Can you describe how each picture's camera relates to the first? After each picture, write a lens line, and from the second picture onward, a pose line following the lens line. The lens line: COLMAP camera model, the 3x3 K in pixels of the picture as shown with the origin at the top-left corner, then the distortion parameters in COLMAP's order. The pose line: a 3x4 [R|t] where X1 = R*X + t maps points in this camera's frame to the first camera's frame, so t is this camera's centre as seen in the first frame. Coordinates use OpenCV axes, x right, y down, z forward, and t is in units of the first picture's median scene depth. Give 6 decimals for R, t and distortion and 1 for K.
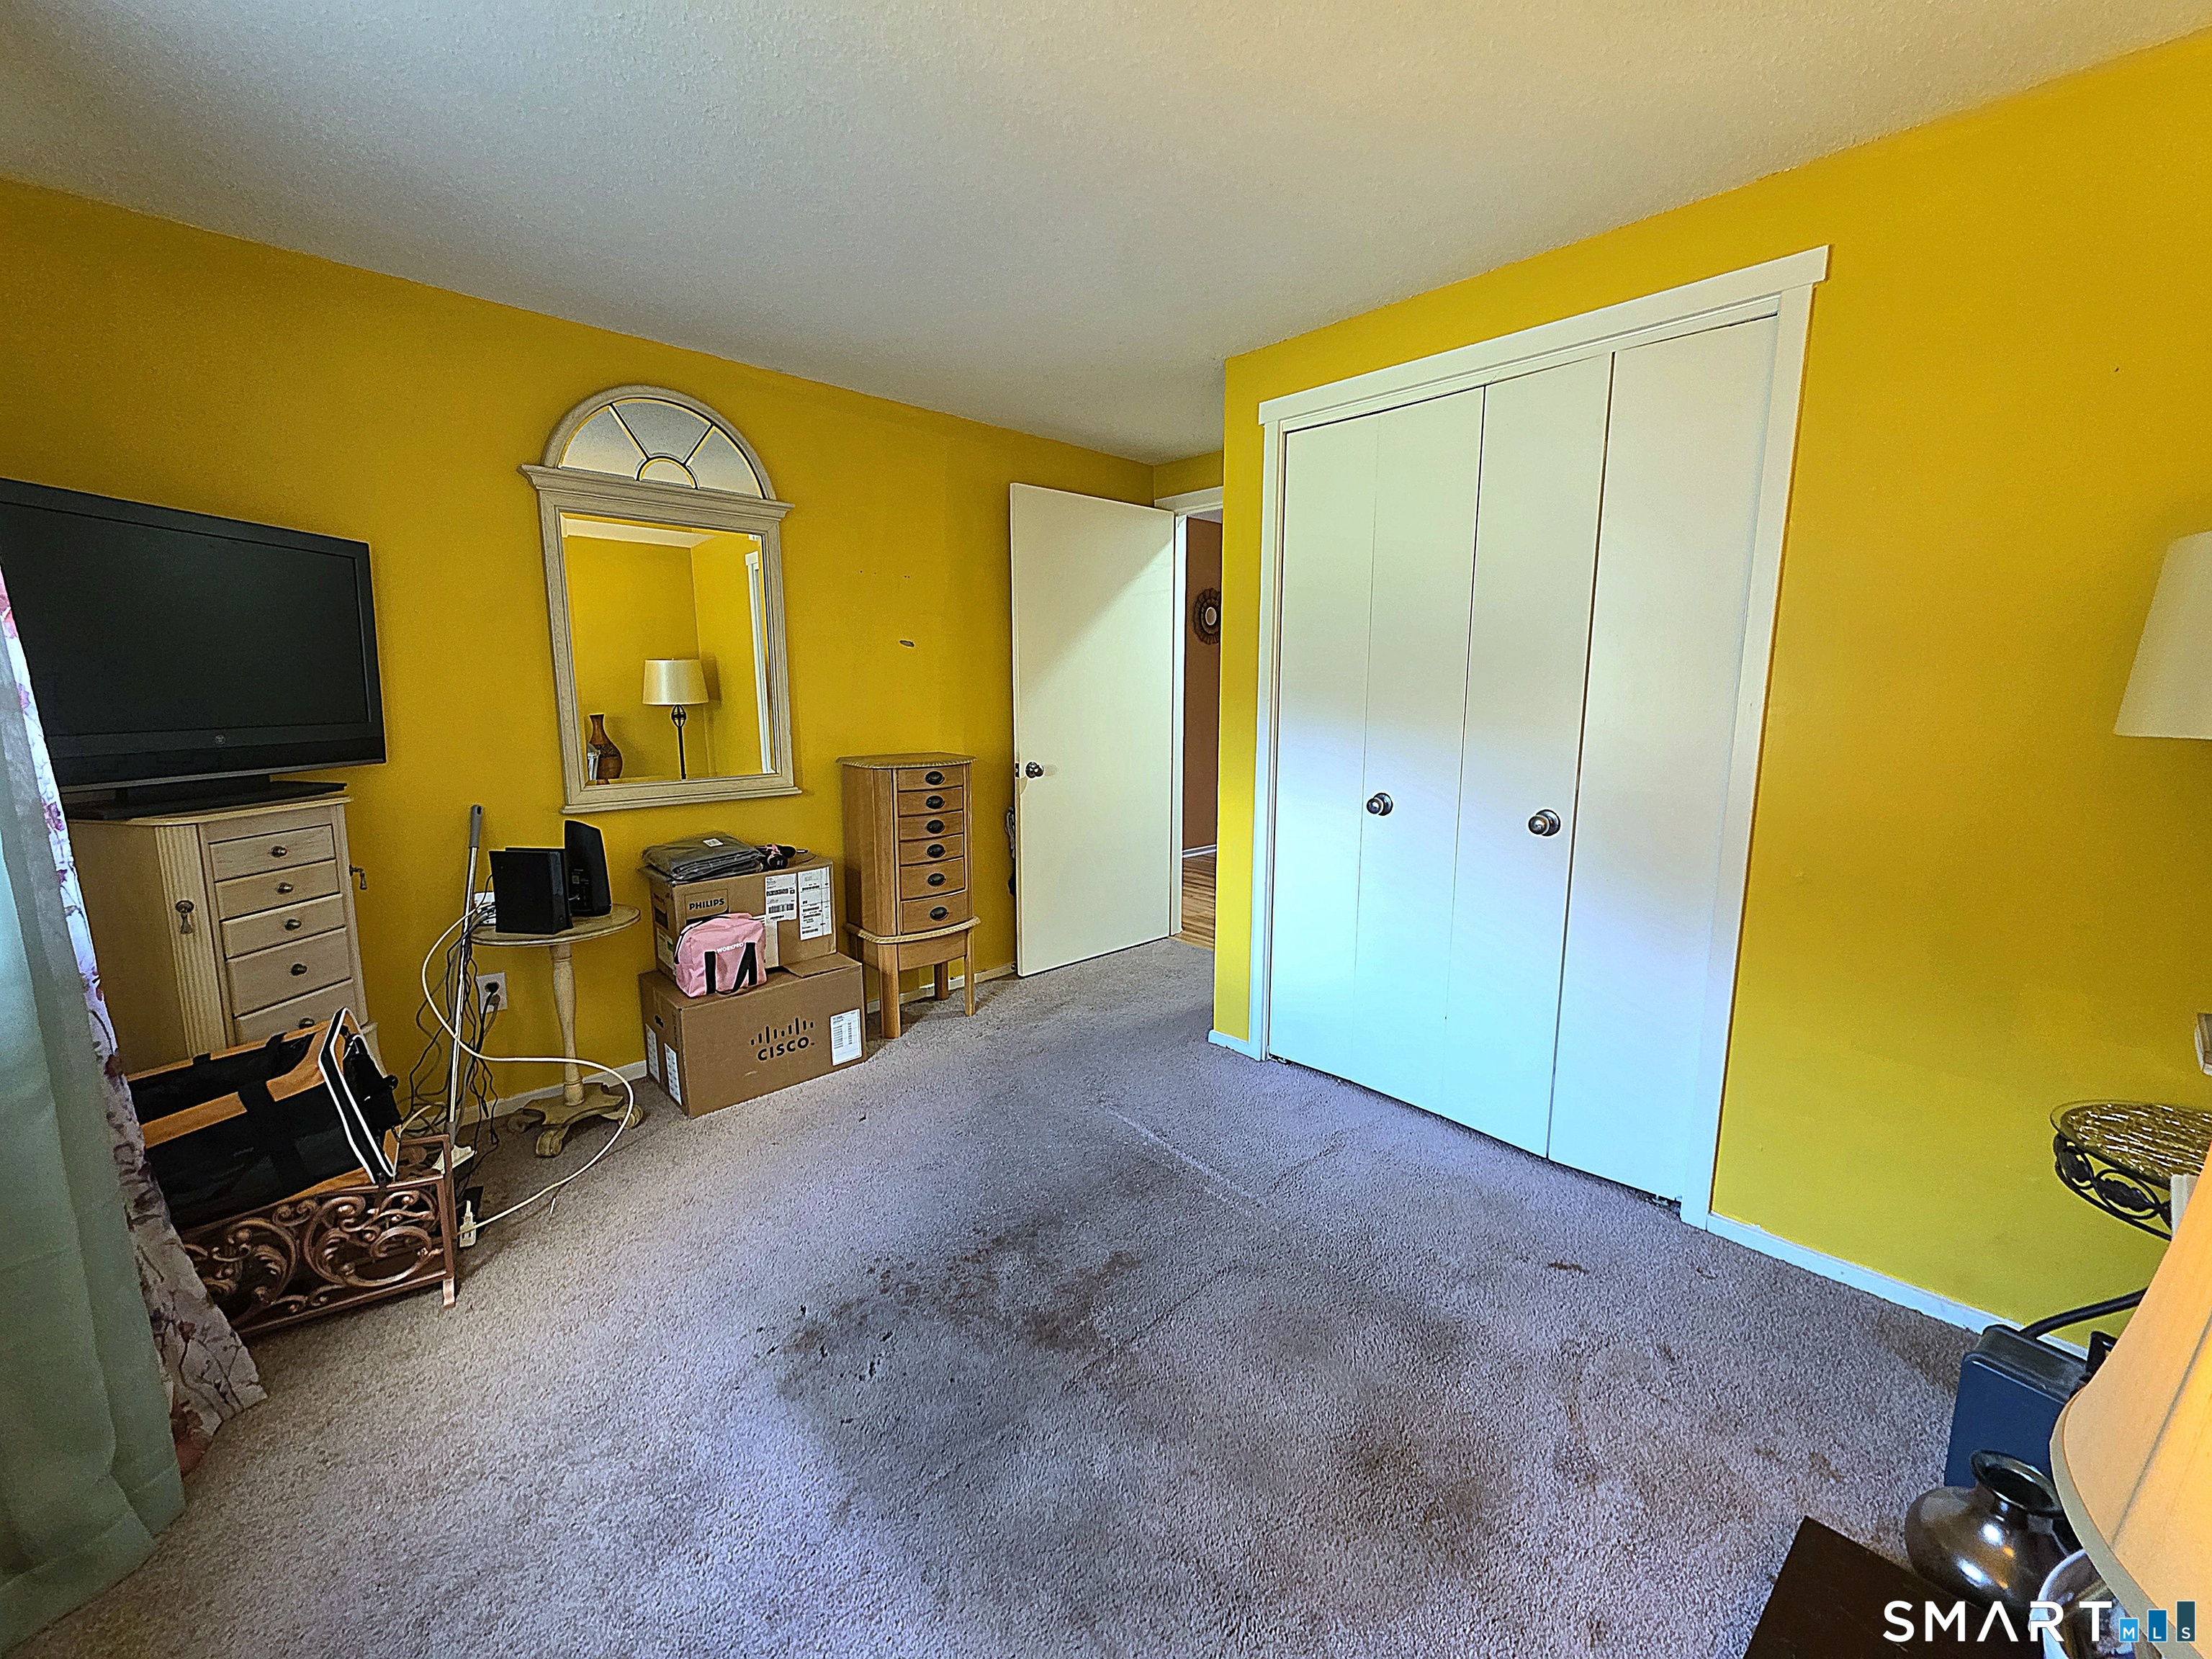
lens RADIAL K [[881.8, 0, 1103.0], [0, 881.8, 820.7], [0, 0, 1]] dist [0.003434, -0.000099]
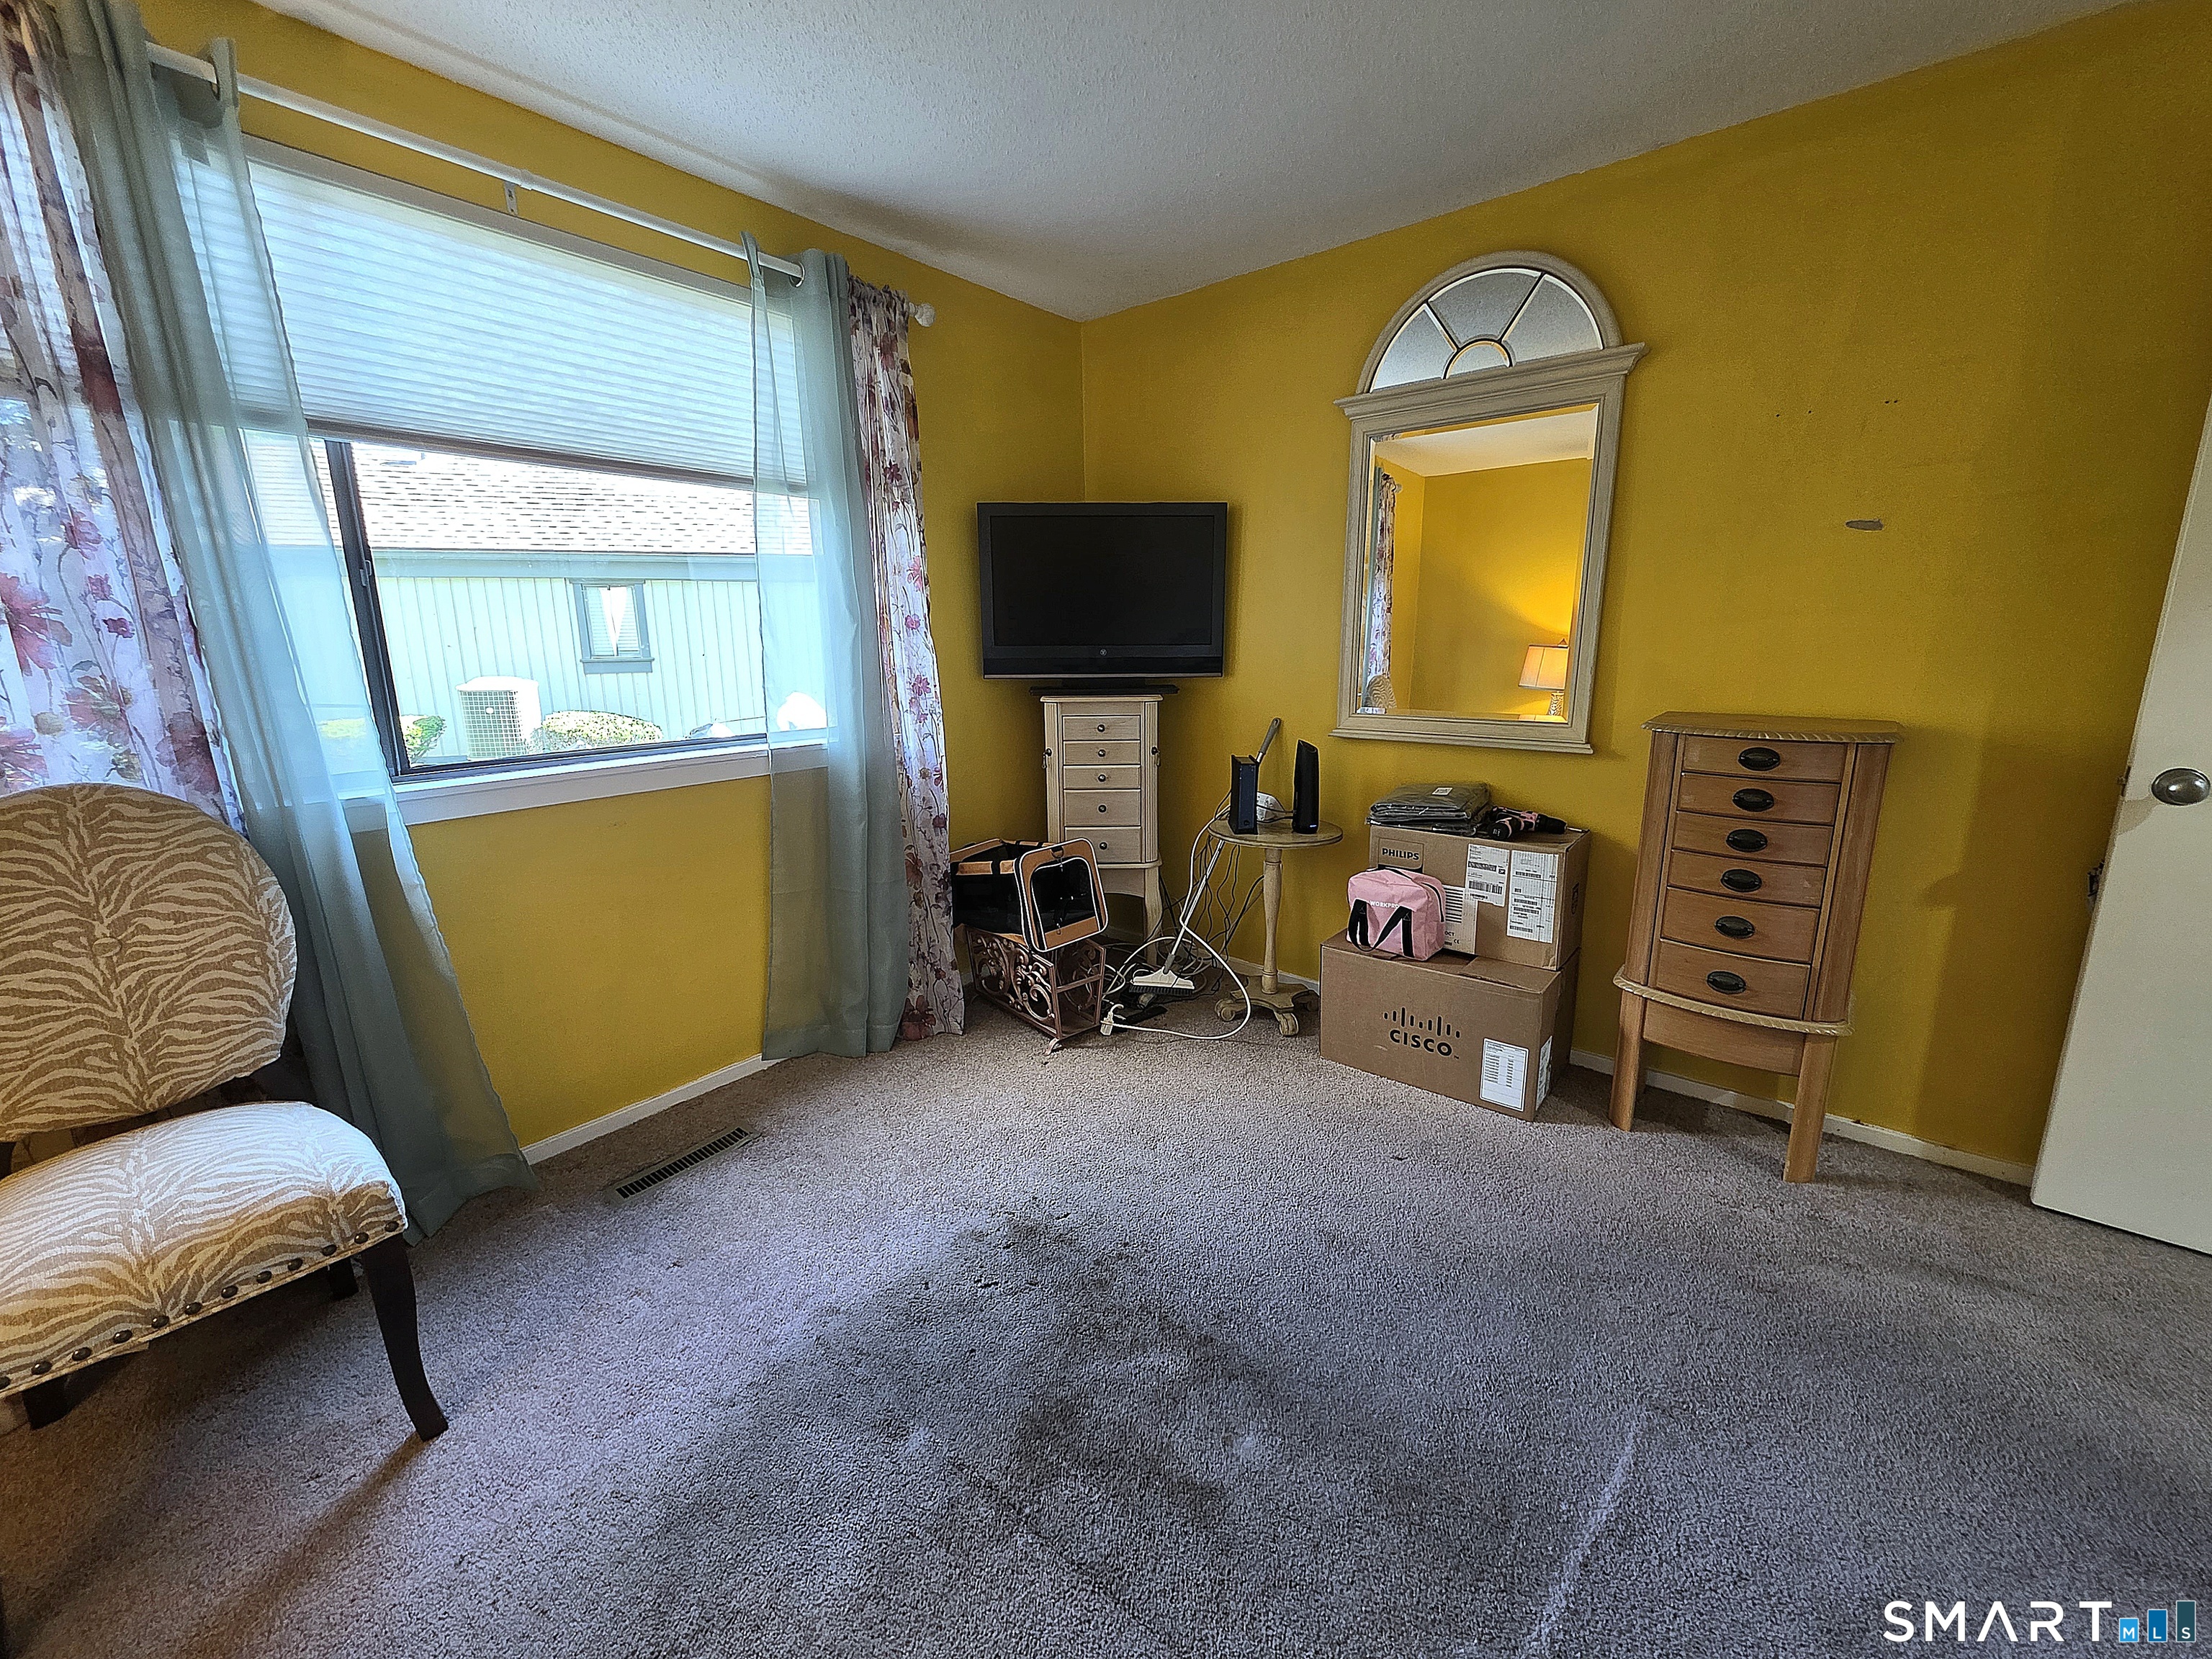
lens RADIAL K [[881.8, 0, 1107.0], [0, 881.8, 819.9], [0, 0, 1]] dist [0.003434, -0.000099]
pose [[0.120338, 0.205169, -0.971300, 0.375856], [-0.140760, 0.972052, 0.187889, -0.065407], [0.982703, 0.114111, 0.145854, 0.549325]]
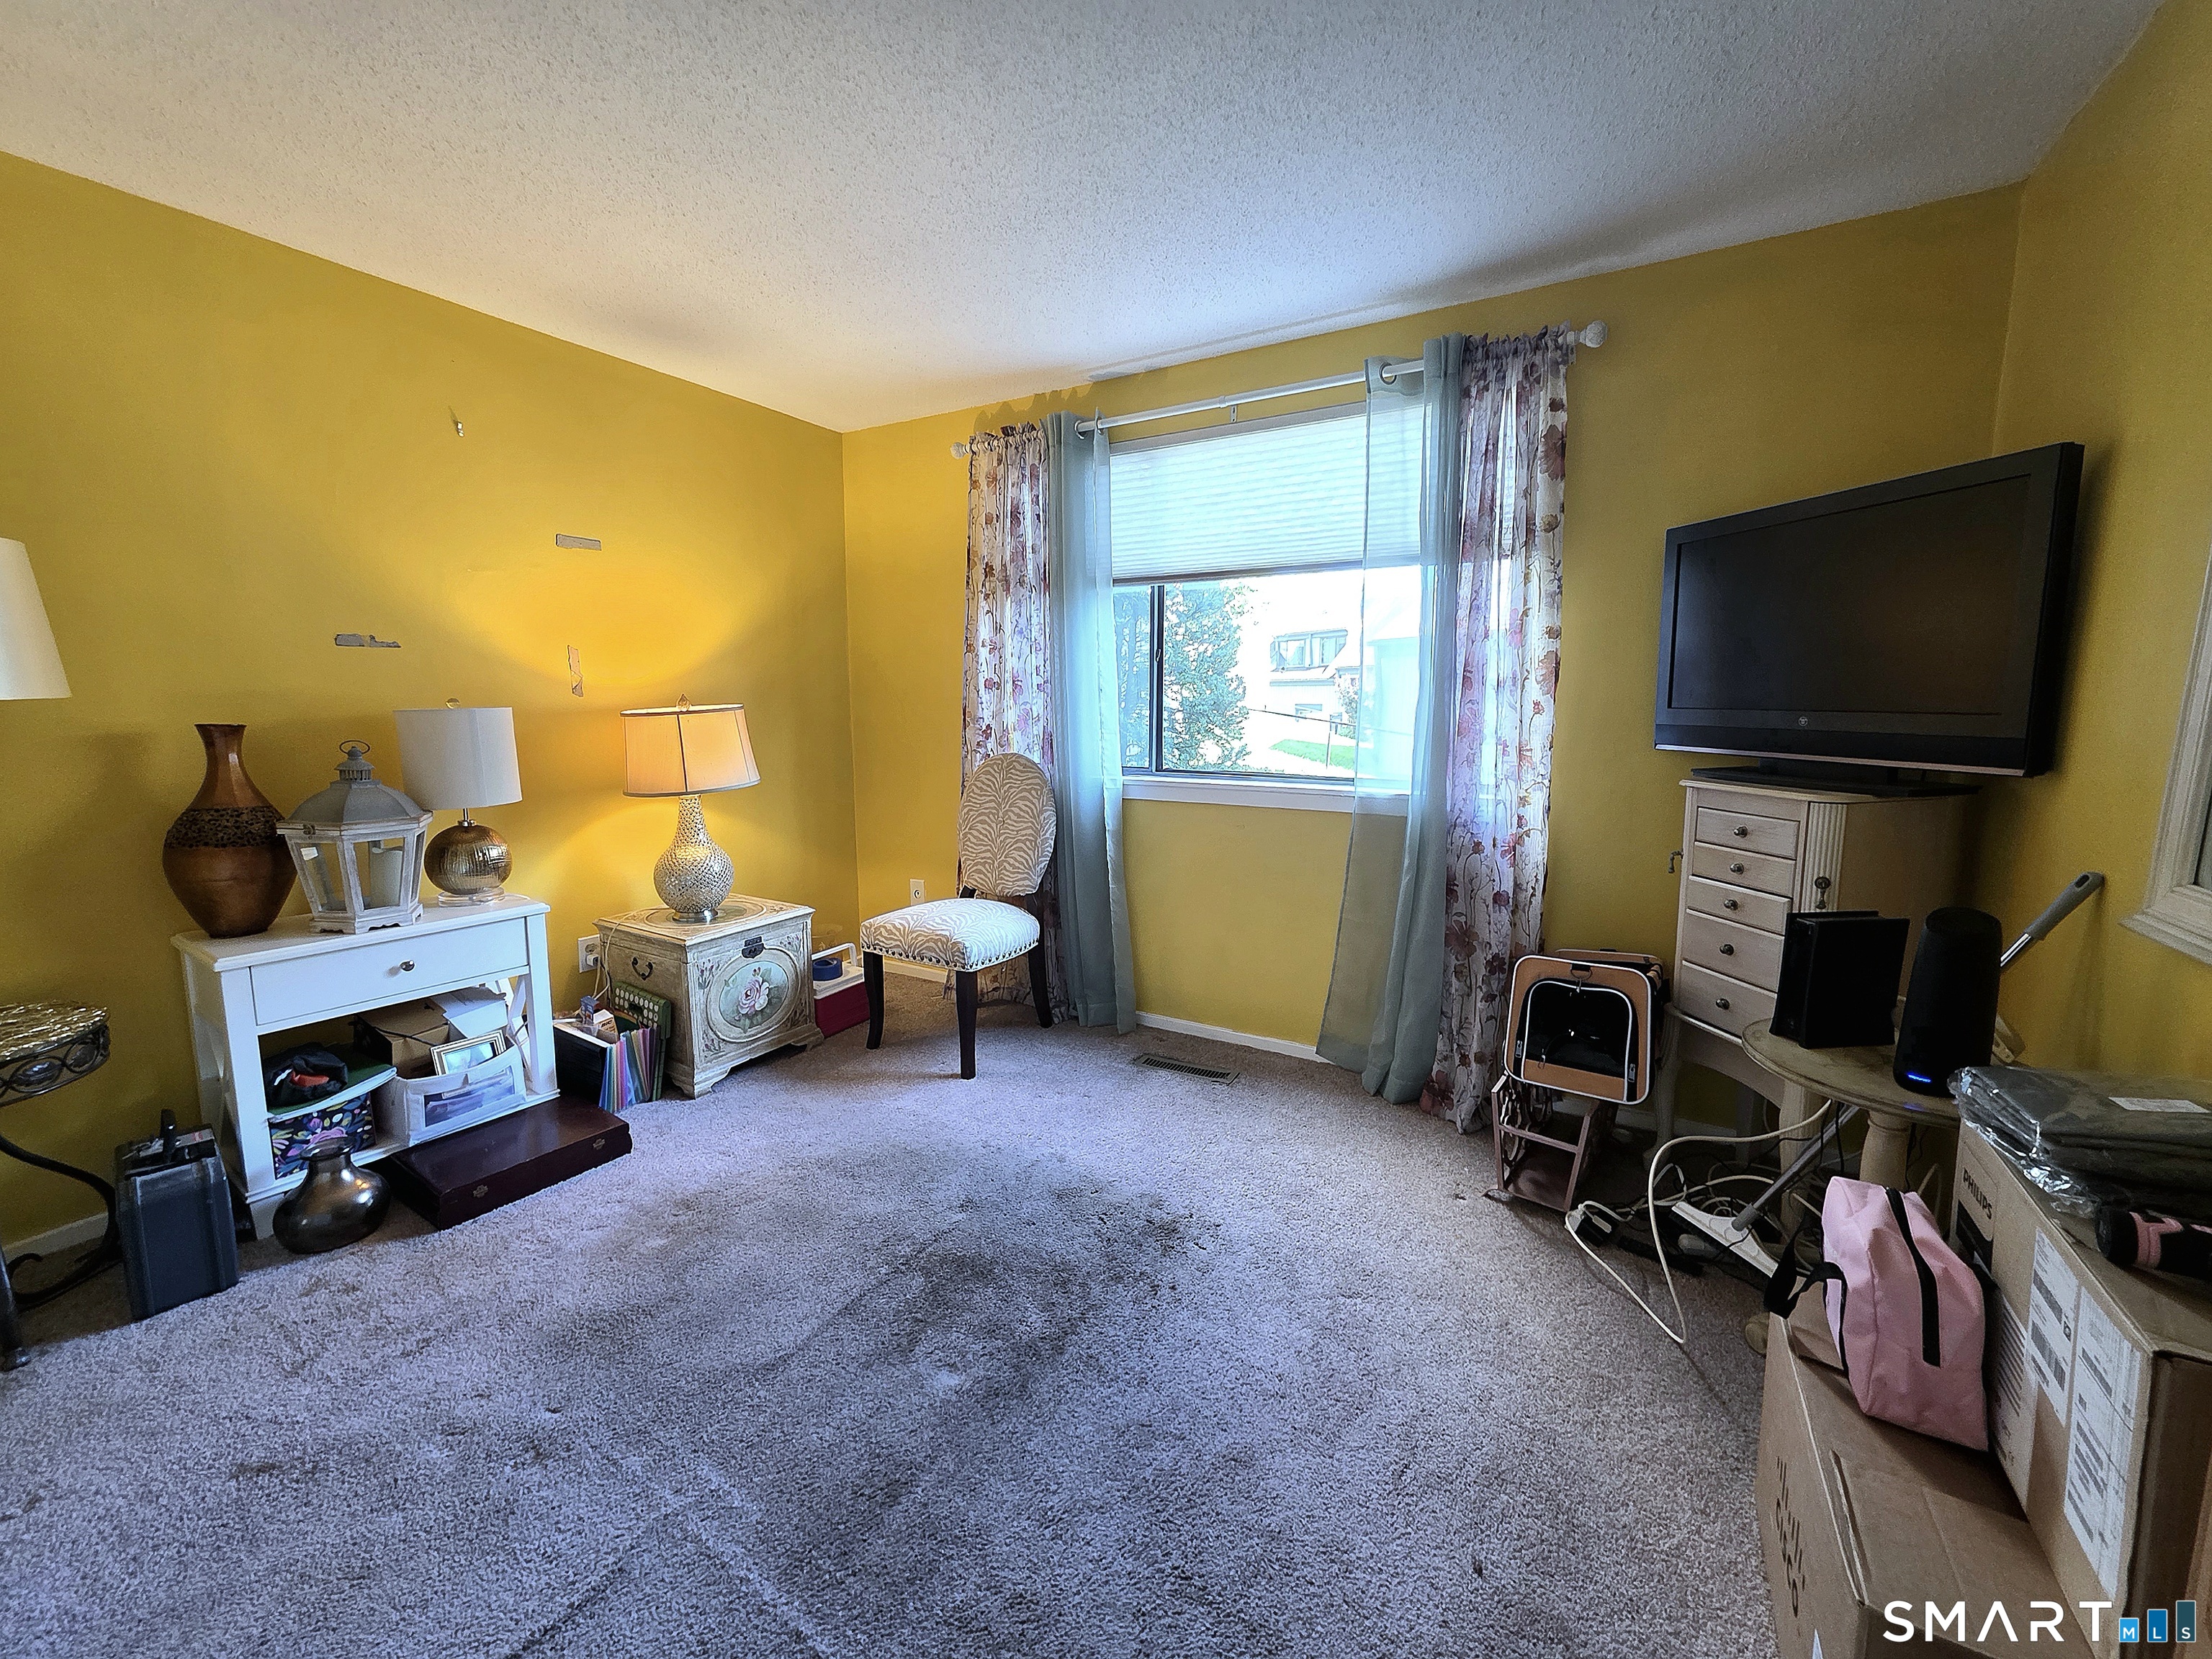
lens RADIAL K [[881.8, 0, 1103.9], [0, 881.8, 826.4], [0, 0, 1]] dist [0.003434, -0.000099]
pose [[-0.961963, 0.036367, -0.270749, 0.030191], [-0.044270, 0.957246, 0.285866, -0.154781], [0.269570, 0.286979, -0.919225, 1.176053]]
